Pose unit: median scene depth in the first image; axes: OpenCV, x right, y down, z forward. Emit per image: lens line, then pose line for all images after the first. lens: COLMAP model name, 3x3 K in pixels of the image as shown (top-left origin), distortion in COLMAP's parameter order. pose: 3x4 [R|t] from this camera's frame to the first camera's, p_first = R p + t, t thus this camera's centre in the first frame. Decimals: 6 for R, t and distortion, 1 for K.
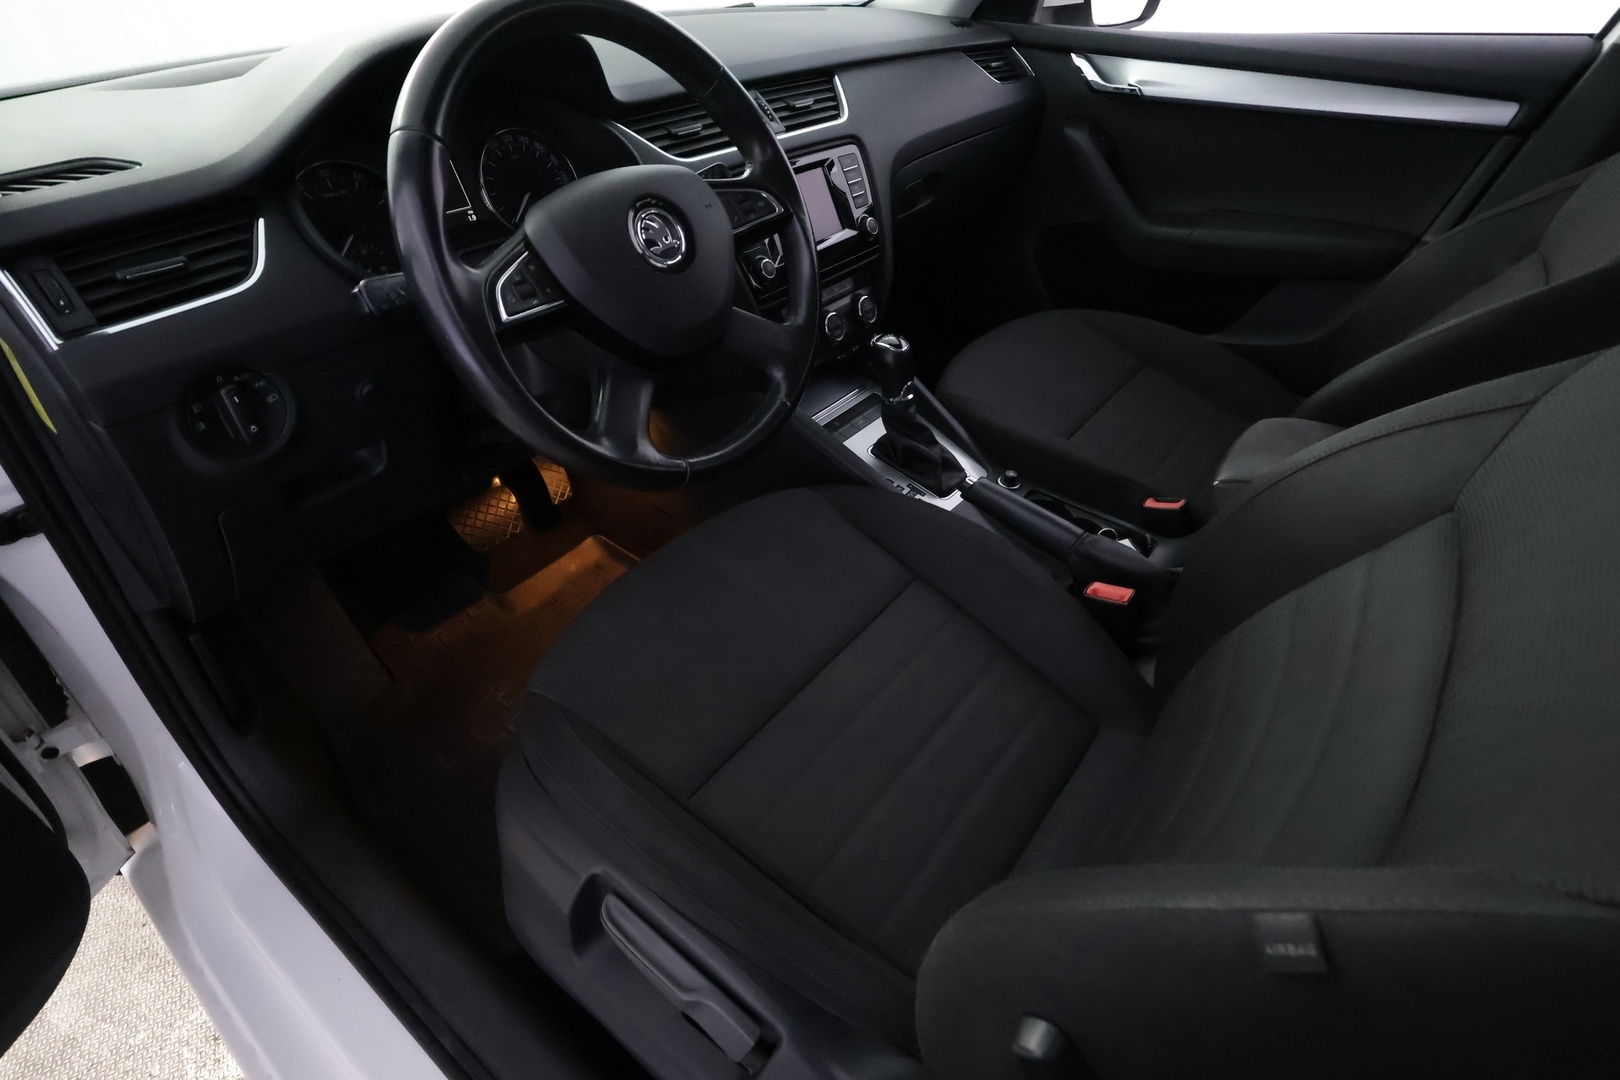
lens RADIAL K [[822.6, 0, 804.8], [0, 822.6, 539.3], [0, 0, 1]] dist [-0.001263, -0.000247]
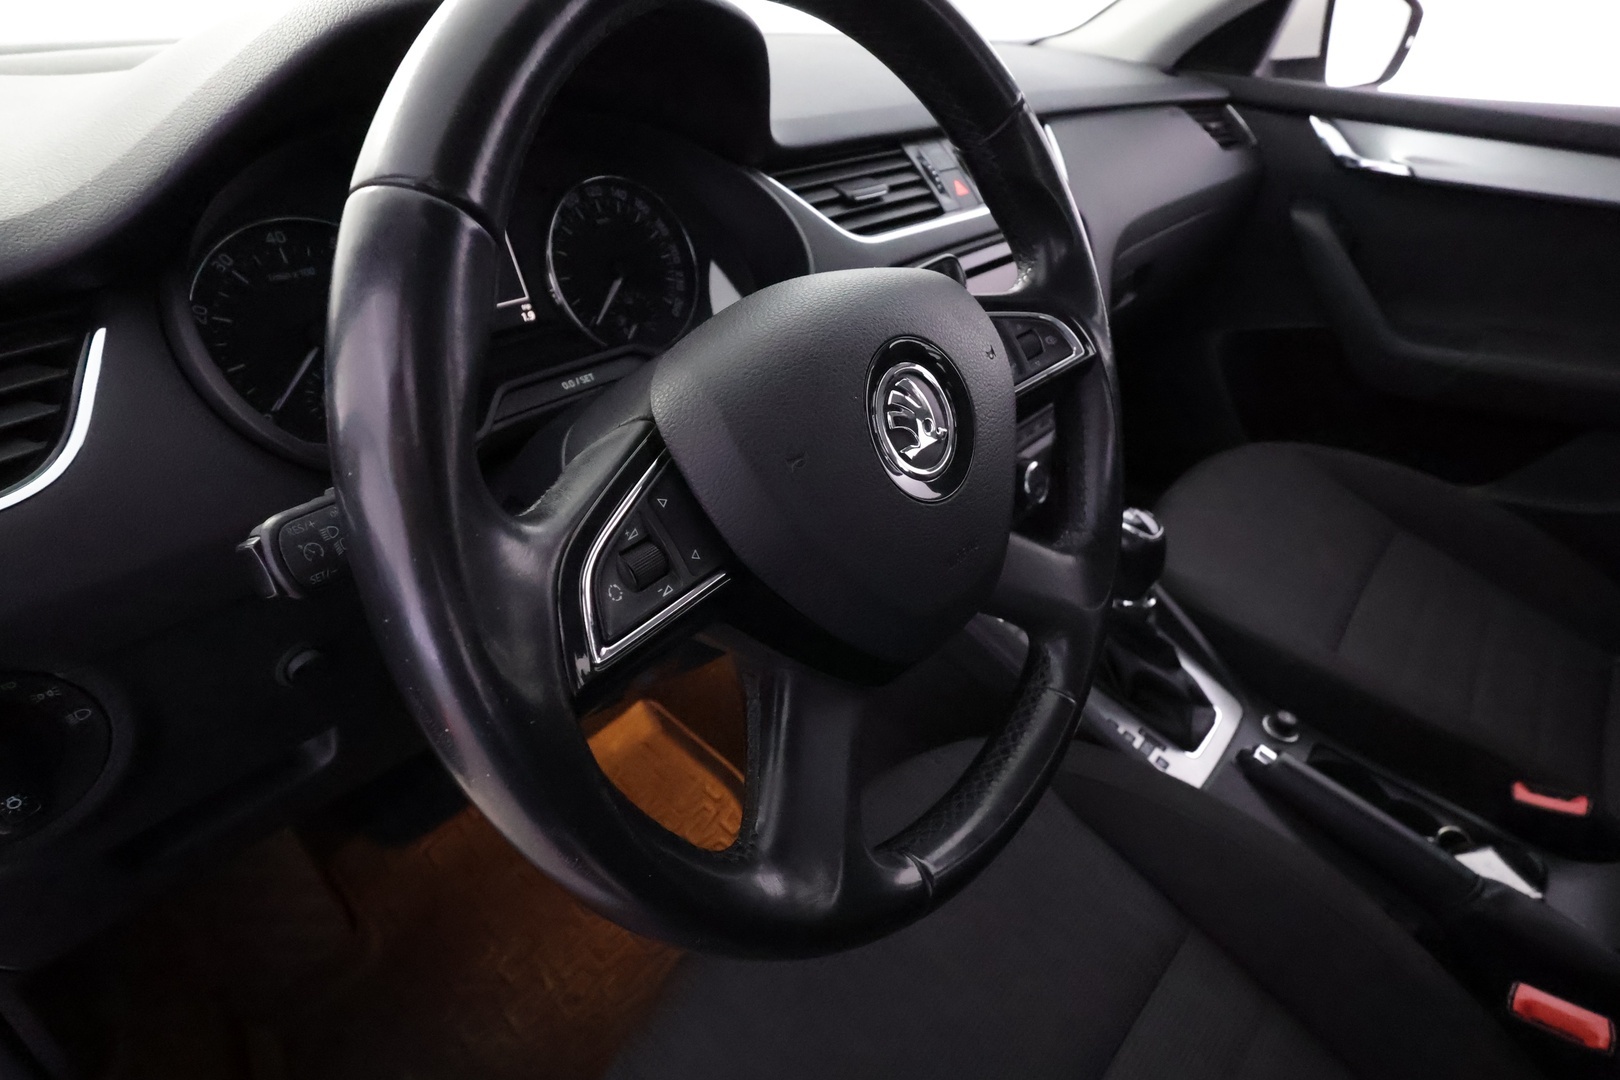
lens RADIAL K [[840.0, 0, 807.6], [0, 840.0, 545.1], [0, 0, 1]] dist [0.001197, 0.000923]
pose [[0.997212, 0.069910, -0.026110, -0.149045], [-0.071205, 0.996080, -0.052492, -0.178342], [0.022338, 0.054205, 0.998280, 0.343612]]
